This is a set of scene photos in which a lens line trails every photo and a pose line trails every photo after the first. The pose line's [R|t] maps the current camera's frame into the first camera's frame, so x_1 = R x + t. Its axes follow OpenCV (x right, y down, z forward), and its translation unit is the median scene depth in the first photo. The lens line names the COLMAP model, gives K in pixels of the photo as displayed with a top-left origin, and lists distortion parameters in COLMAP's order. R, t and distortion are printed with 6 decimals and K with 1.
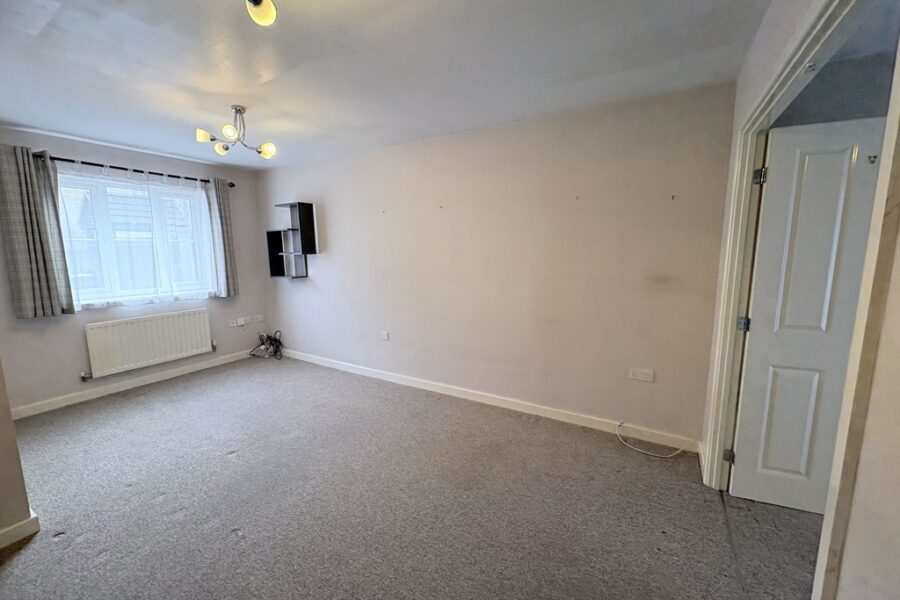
lens RADIAL K [[359.6, 0, 450.8], [0, 359.6, 300.9], [0, 0, 1]] dist [0.000855, -0.000314]
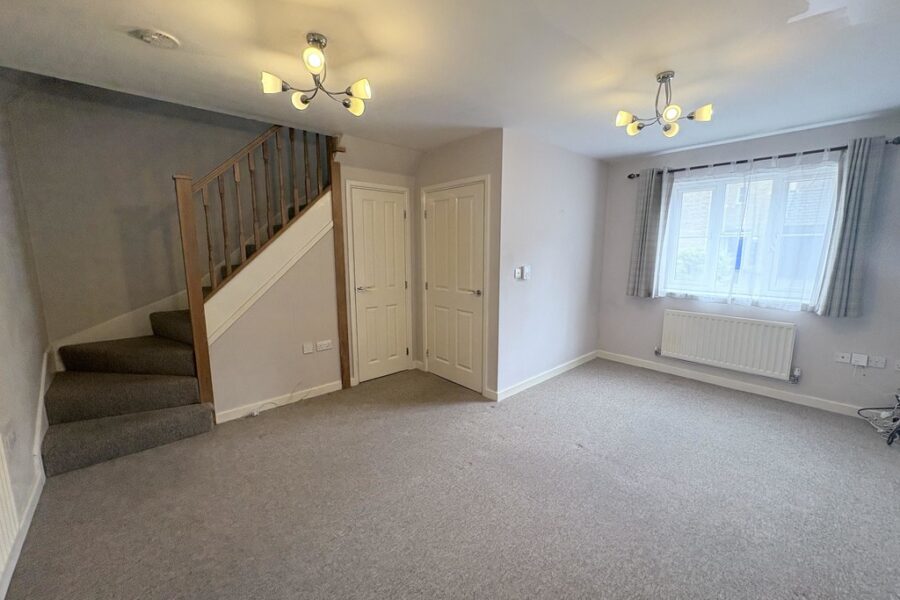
lens RADIAL K [[359.6, 0, 450.1], [0, 359.6, 299.3], [0, 0, 1]] dist [0.000855, -0.000314]
pose [[-0.301843, 0.147015, -0.941954, 0.290471], [-0.137040, 0.971087, 0.195475, -0.094561], [0.943457, 0.188089, -0.272969, 0.616208]]
